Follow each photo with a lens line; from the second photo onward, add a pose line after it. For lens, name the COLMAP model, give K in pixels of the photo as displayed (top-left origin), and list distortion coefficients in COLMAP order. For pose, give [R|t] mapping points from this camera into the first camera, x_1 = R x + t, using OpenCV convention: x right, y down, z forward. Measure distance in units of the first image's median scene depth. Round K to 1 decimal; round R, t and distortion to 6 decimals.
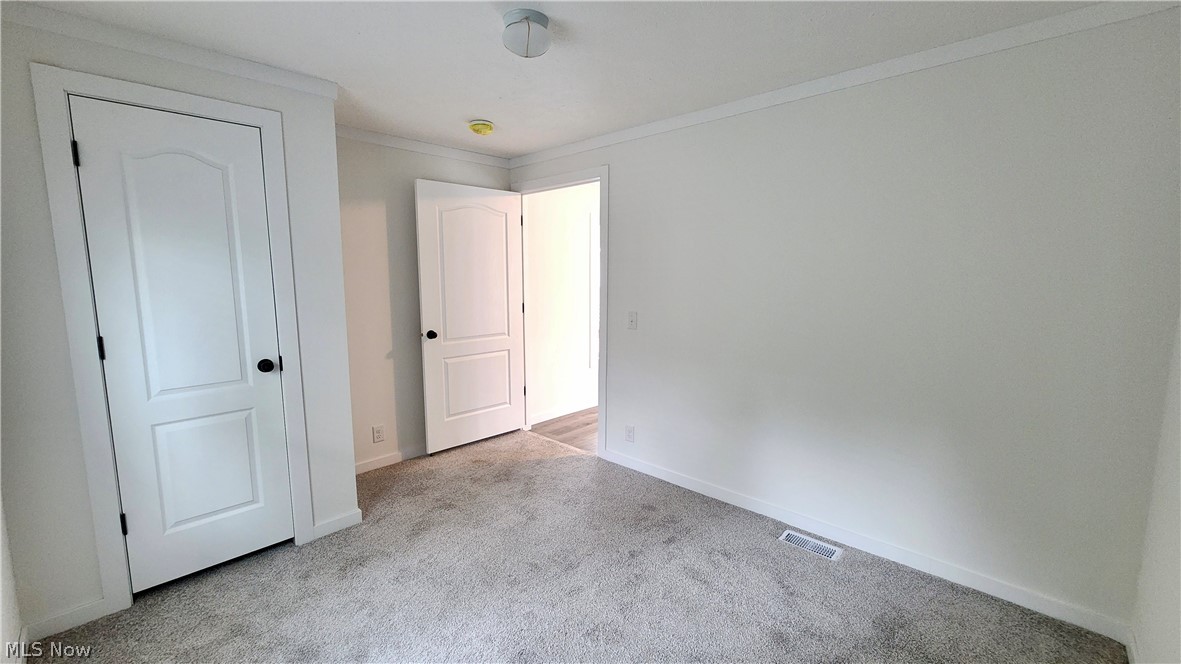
lens RADIAL K [[487.5, 0, 590.6], [0, 487.5, 334.3], [0, 0, 1]] dist [-0.004901, 0.000251]
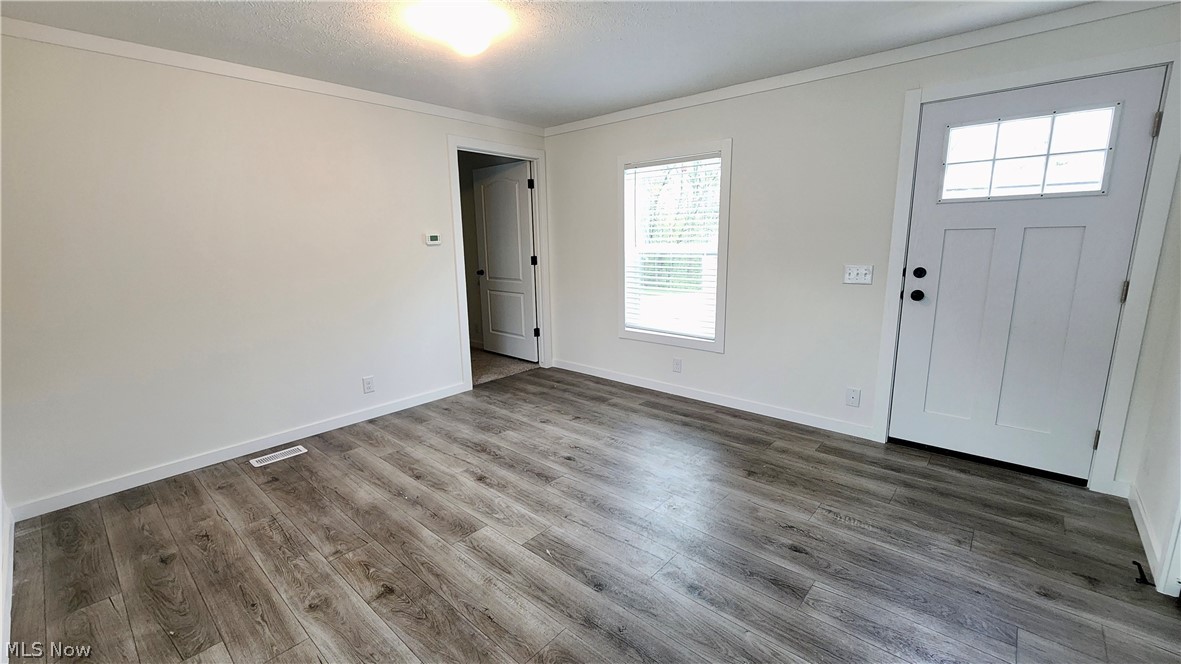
lens RADIAL K [[487.5, 0, 592.1], [0, 487.5, 330.1], [0, 0, 1]] dist [-0.004901, 0.000251]
pose [[0.058210, 0.194886, -0.979097, 0.963606], [-0.107527, 0.976278, 0.187932, -0.116968], [0.992497, 0.094340, 0.077785, 0.982753]]
